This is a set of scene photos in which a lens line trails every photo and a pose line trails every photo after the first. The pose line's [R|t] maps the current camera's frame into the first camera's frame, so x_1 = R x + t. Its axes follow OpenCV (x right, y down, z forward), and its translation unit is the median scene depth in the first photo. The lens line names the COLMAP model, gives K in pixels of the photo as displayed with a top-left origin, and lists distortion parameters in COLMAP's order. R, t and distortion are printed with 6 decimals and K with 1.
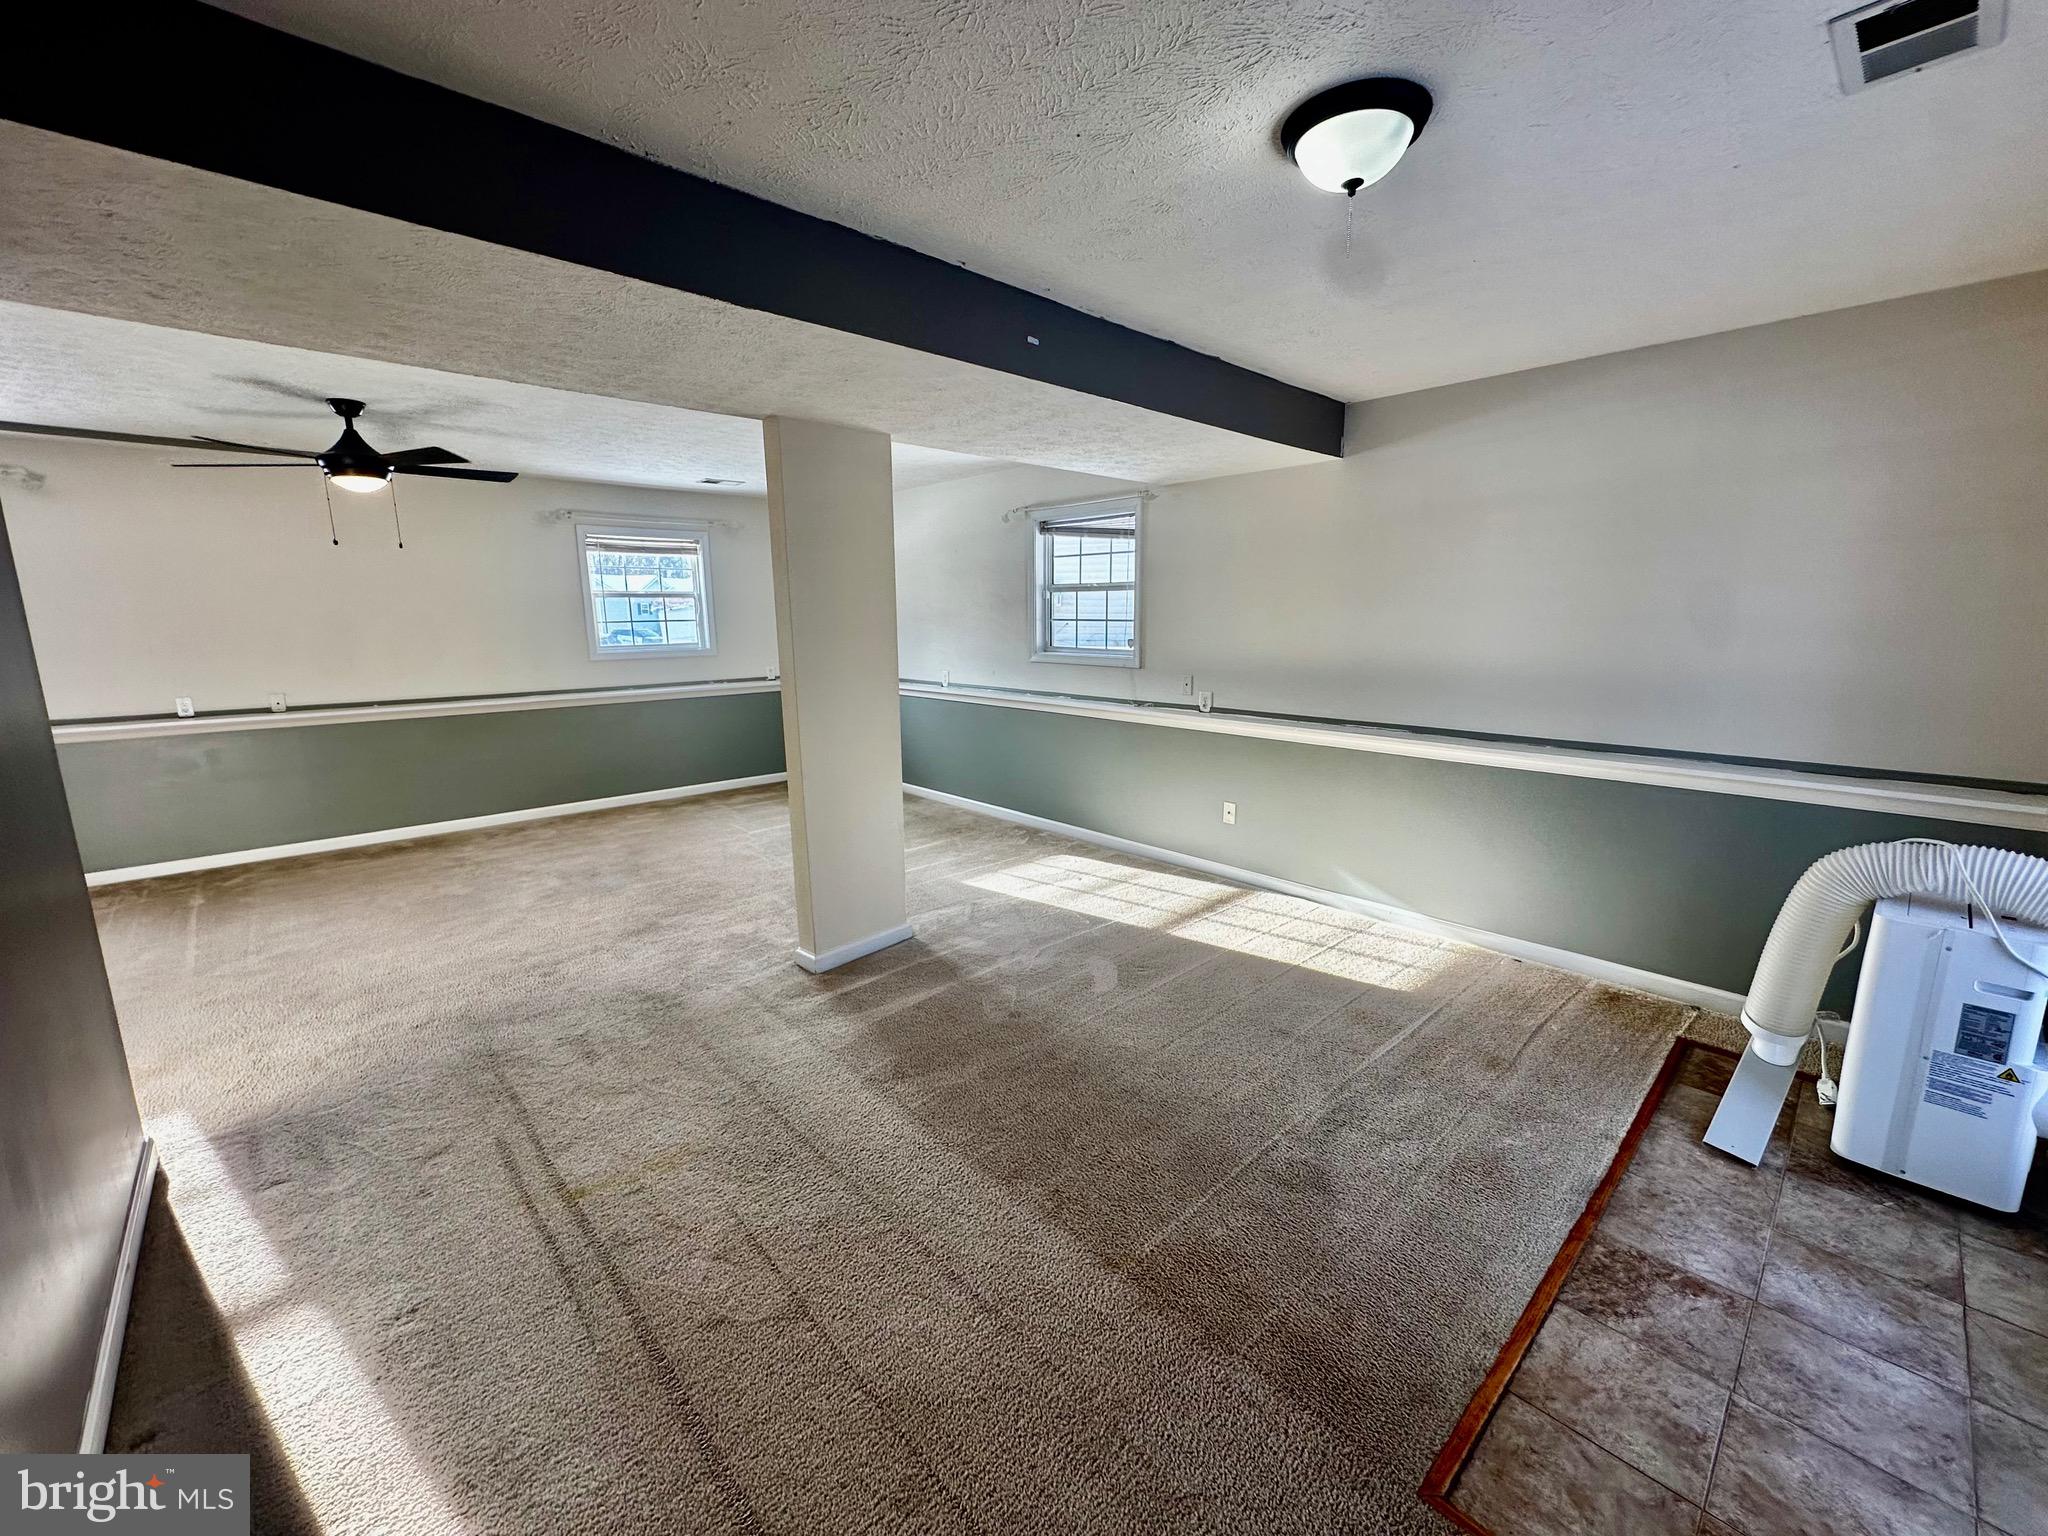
lens RADIAL K [[811.8, 0, 1021.5], [0, 811.8, 764.8], [0, 0, 1]] dist [-0.003780, 0.001035]
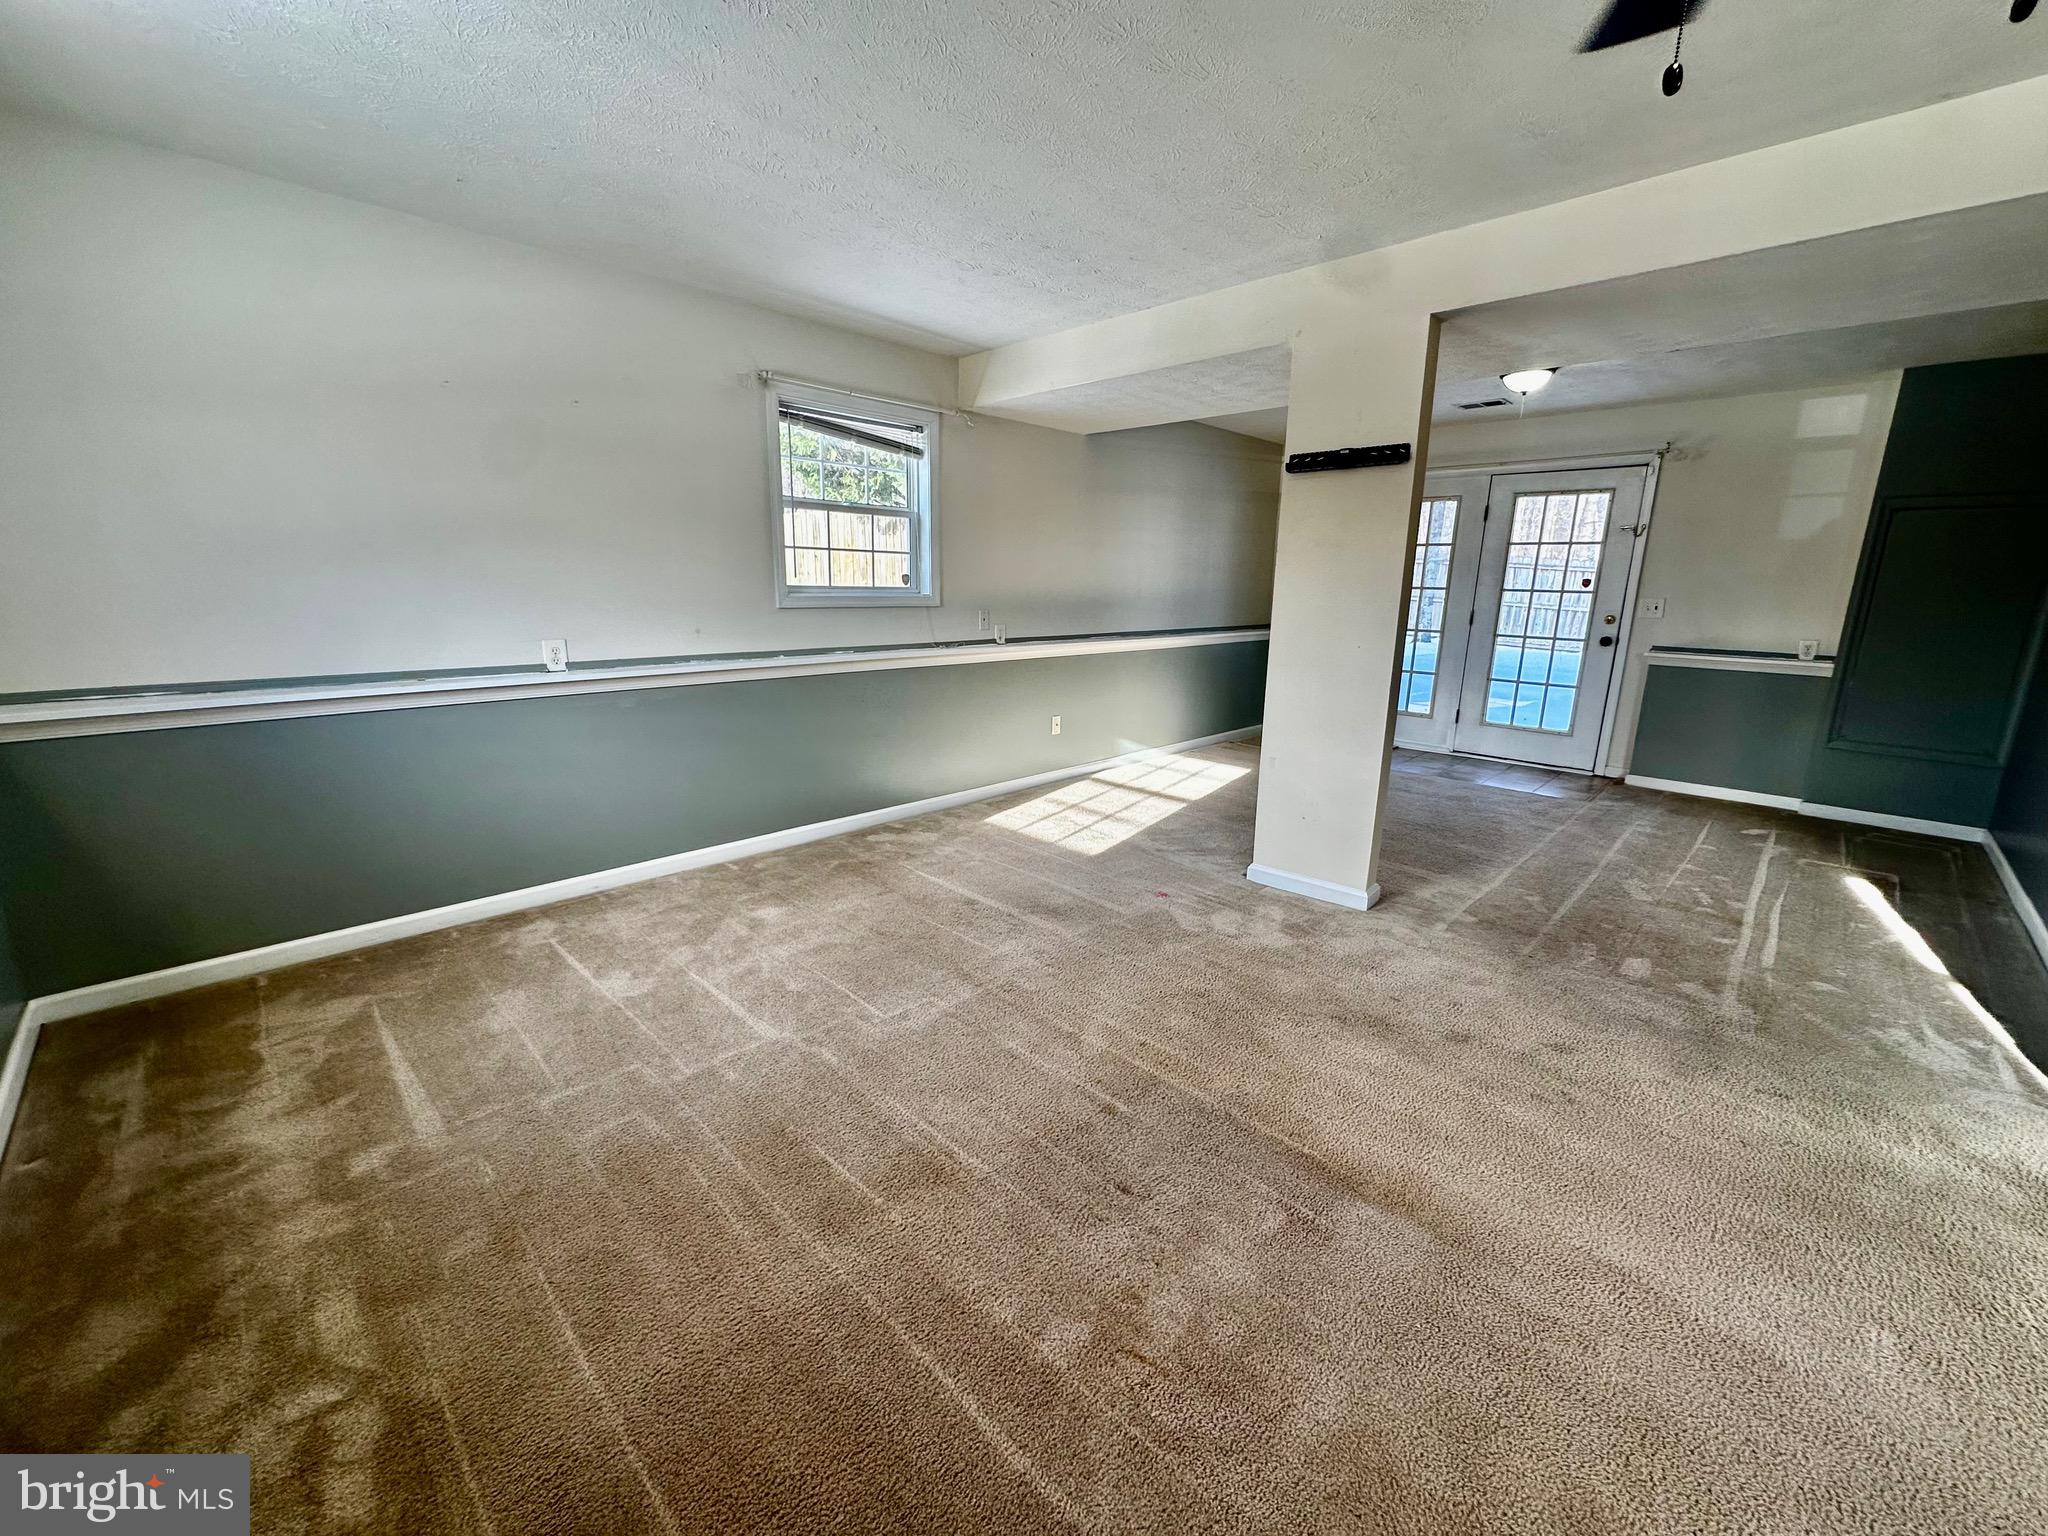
lens RADIAL K [[811.8, 0, 1030.6], [0, 811.8, 760.4], [0, 0, 1]] dist [-0.003780, 0.001035]
pose [[-0.039240, -0.214246, 0.975991, -1.001207], [0.167532, 0.961507, 0.217802, -0.170375], [-0.985085, 0.172057, -0.001837, 1.182762]]
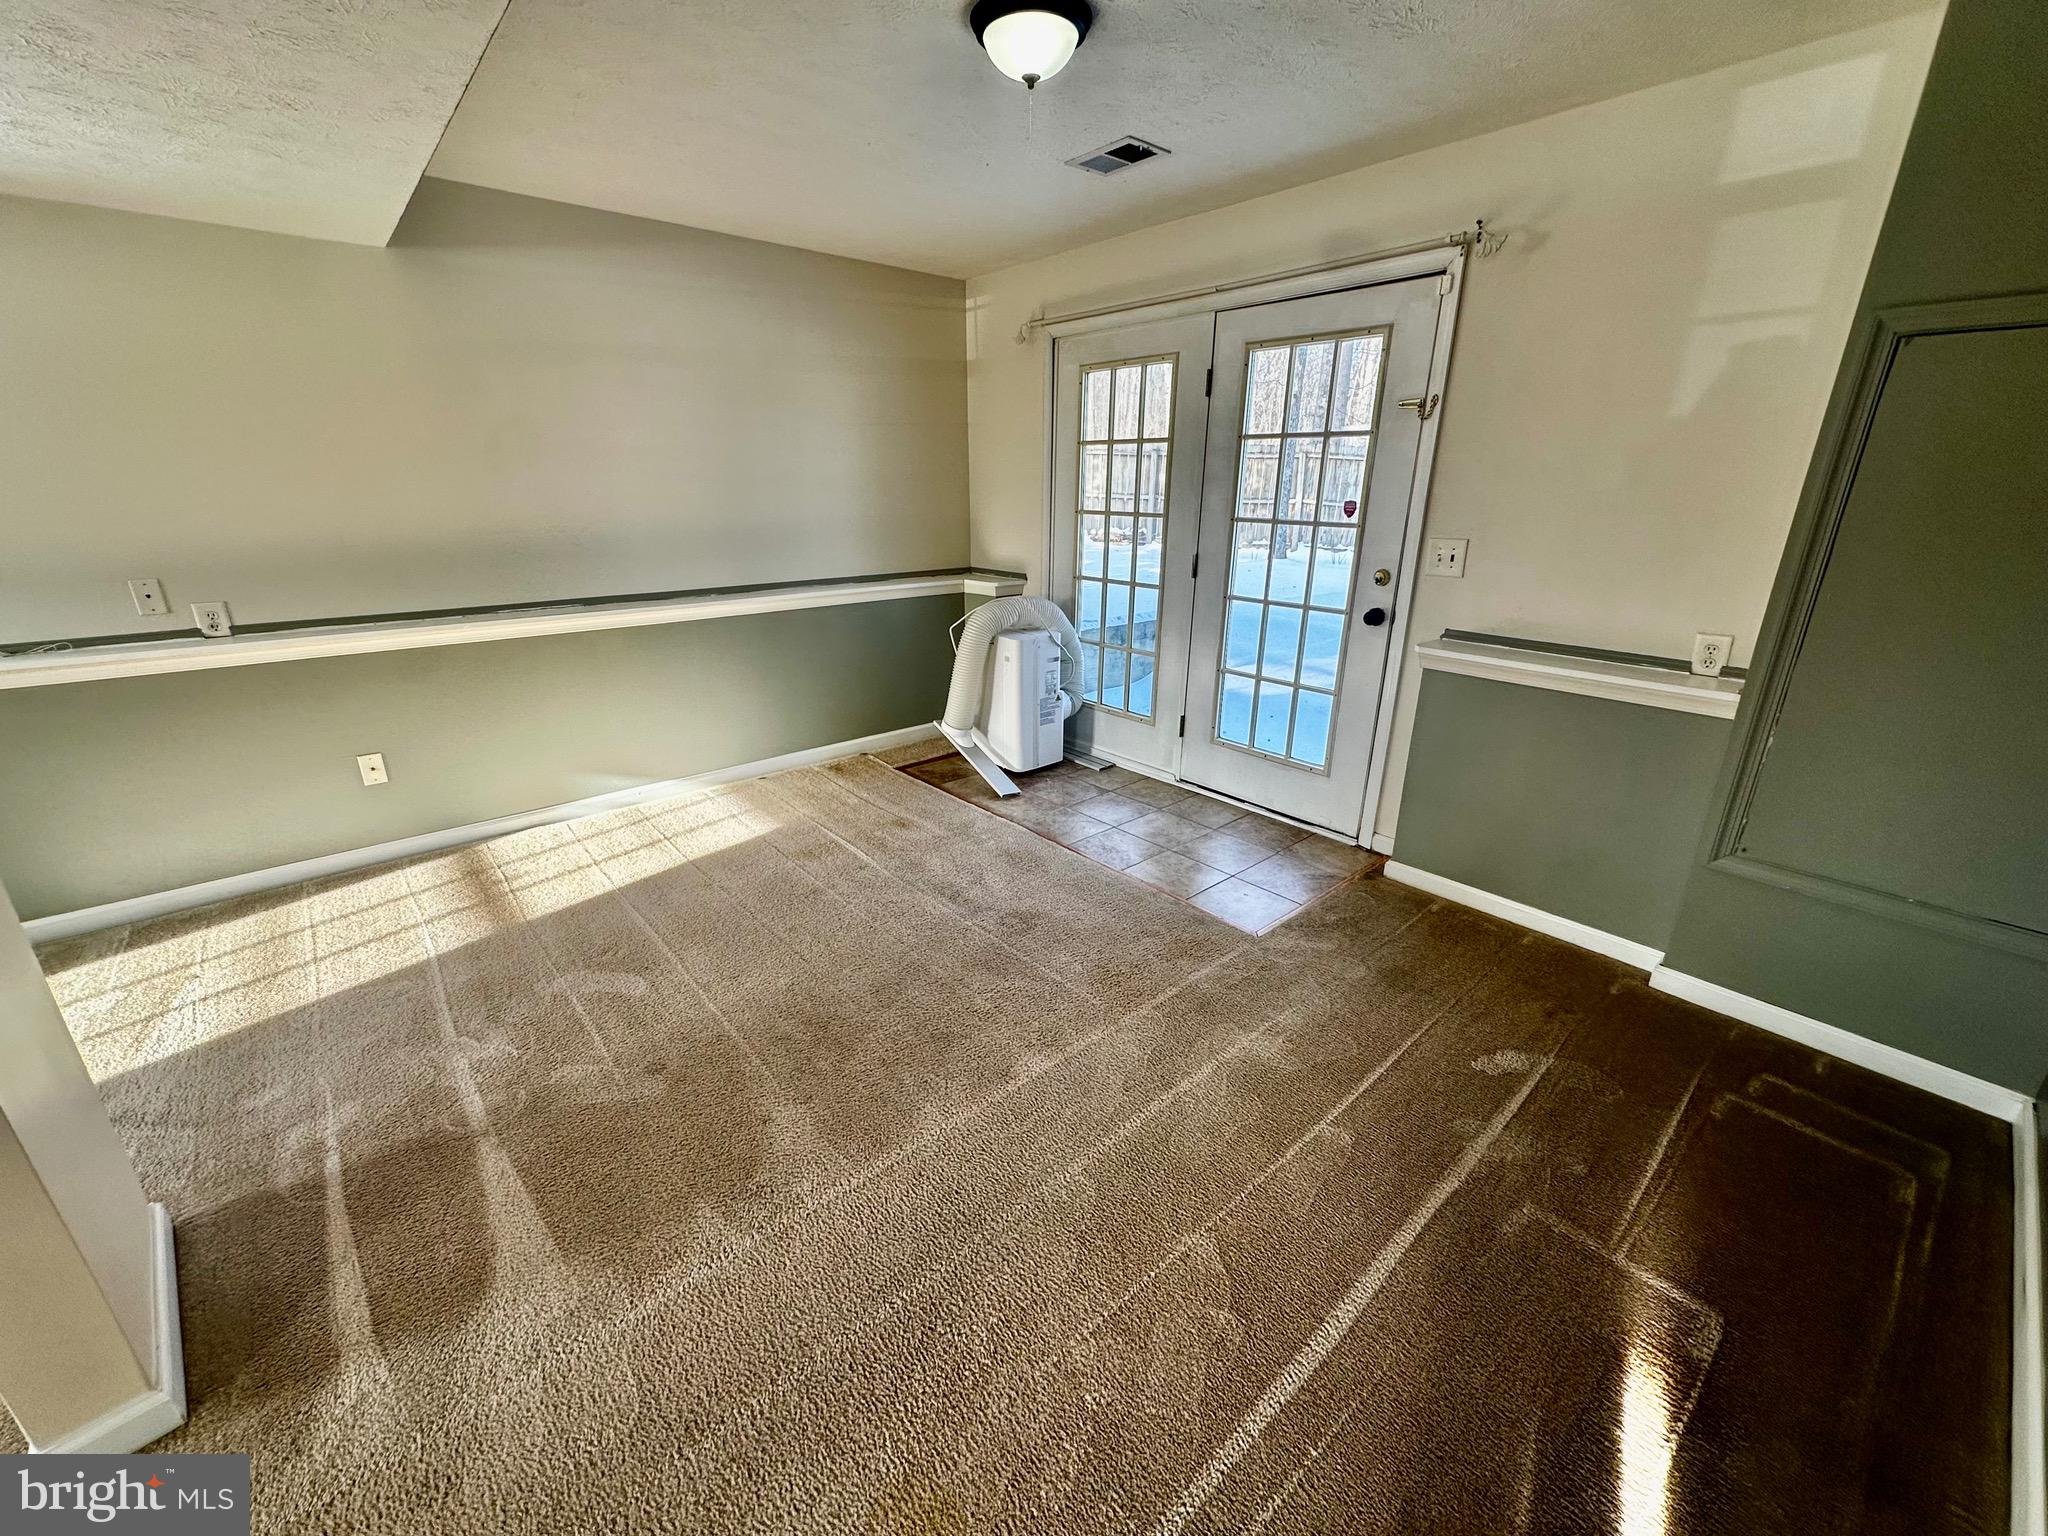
lens RADIAL K [[811.8, 0, 1024.5], [0, 811.8, 763.3], [0, 0, 1]] dist [-0.003780, 0.001035]
pose [[0.037208, -0.322682, 0.945776, -0.420398], [0.179898, 0.933132, 0.311290, -0.067527], [-0.982981, 0.158561, 0.092769, 0.441905]]
